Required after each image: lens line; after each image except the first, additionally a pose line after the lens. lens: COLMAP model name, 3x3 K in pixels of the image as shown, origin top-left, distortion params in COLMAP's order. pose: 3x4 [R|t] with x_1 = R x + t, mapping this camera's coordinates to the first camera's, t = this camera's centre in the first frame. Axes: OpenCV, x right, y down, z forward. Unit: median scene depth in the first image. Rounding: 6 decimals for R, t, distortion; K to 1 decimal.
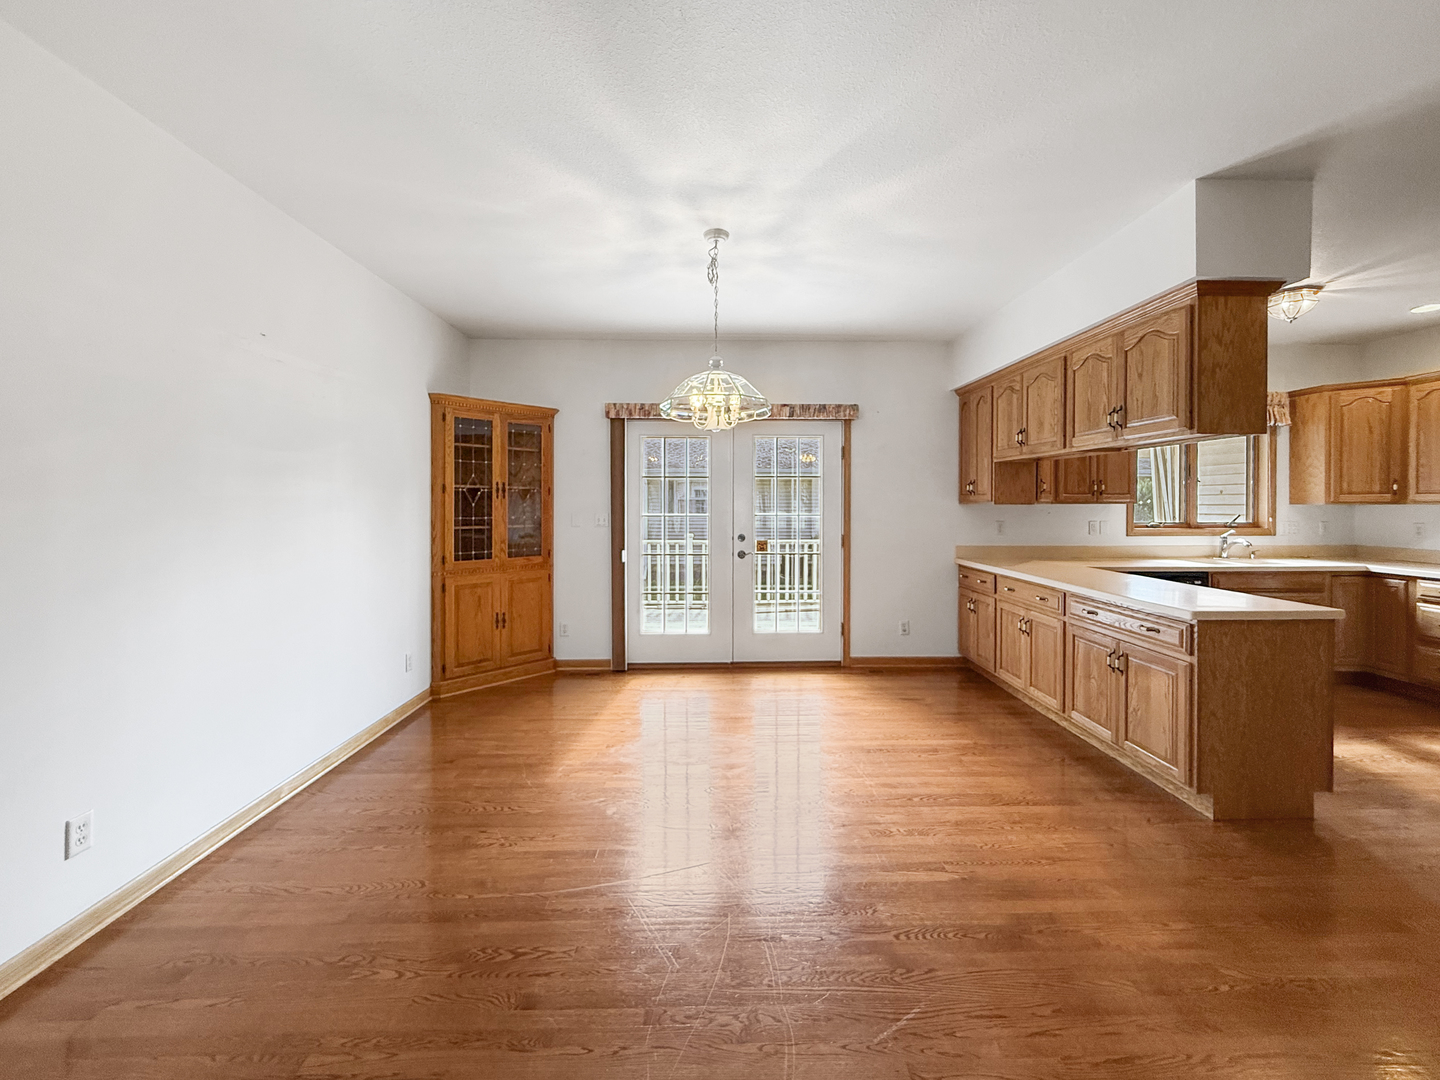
lens RADIAL K [[591.7, 0, 720.1], [0, 591.7, 508.5], [0, 0, 1]] dist [-0.001093, -0.000173]
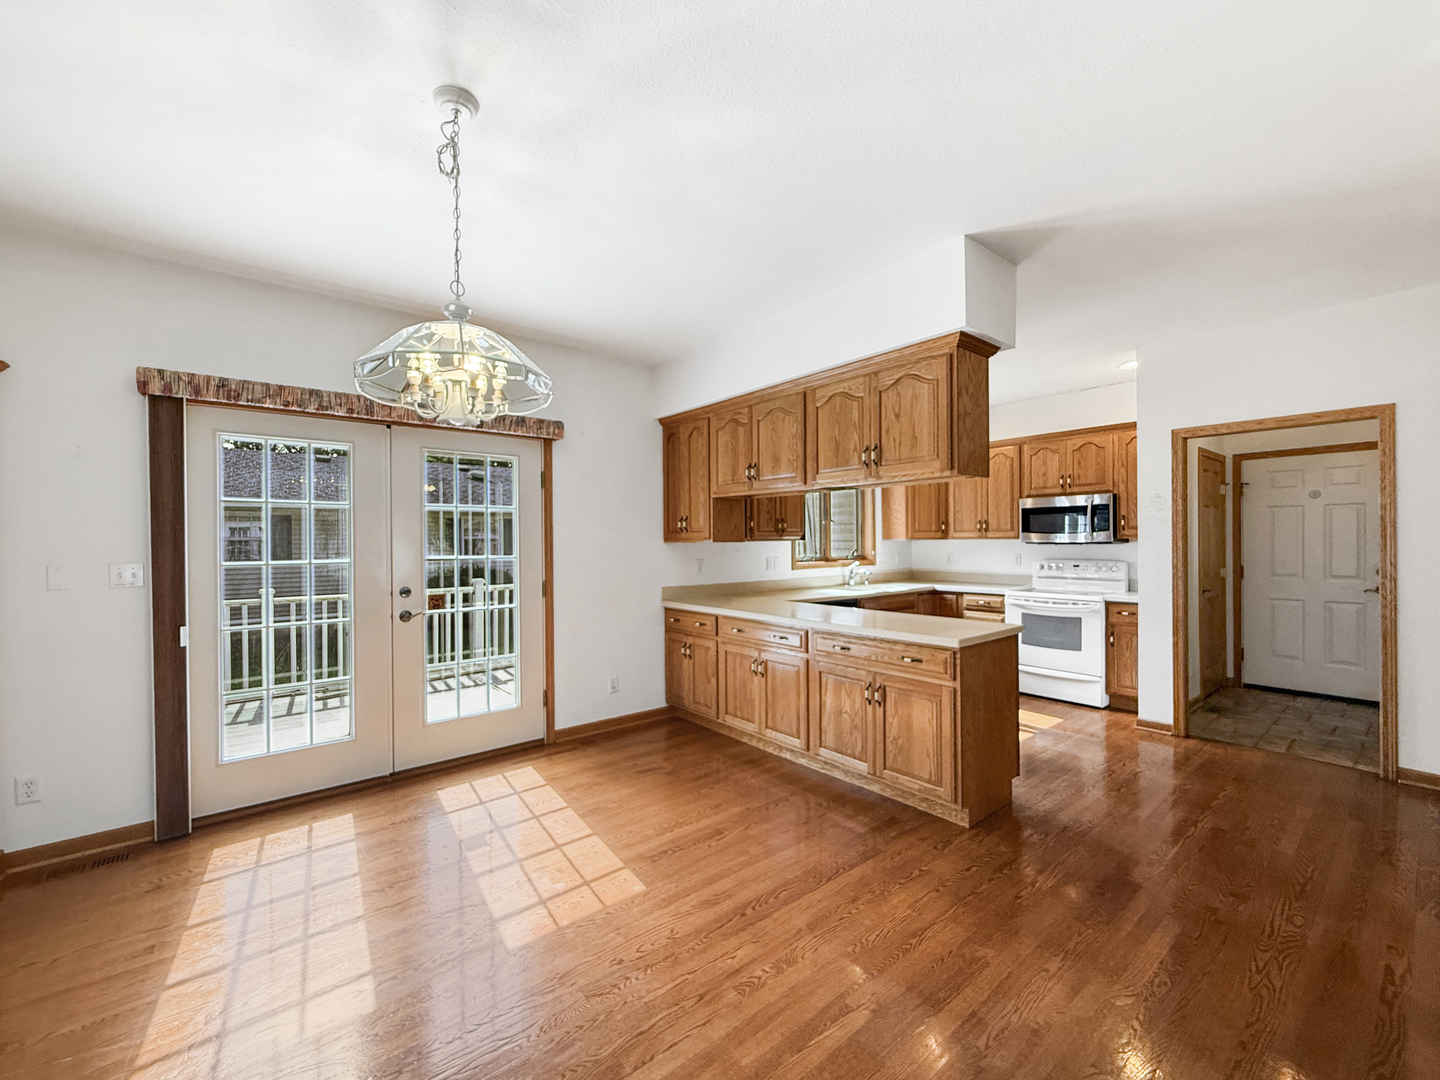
lens RADIAL K [[592.8, 0, 715.3], [0, 592.8, 543.0], [0, 0, 1]] dist [0.000454, -0.000158]
pose [[0.788577, -0.008408, 0.614878, -0.122048], [0.014121, 0.999890, -0.004437, -0.001259], [-0.614774, 0.012182, 0.788610, 0.250986]]
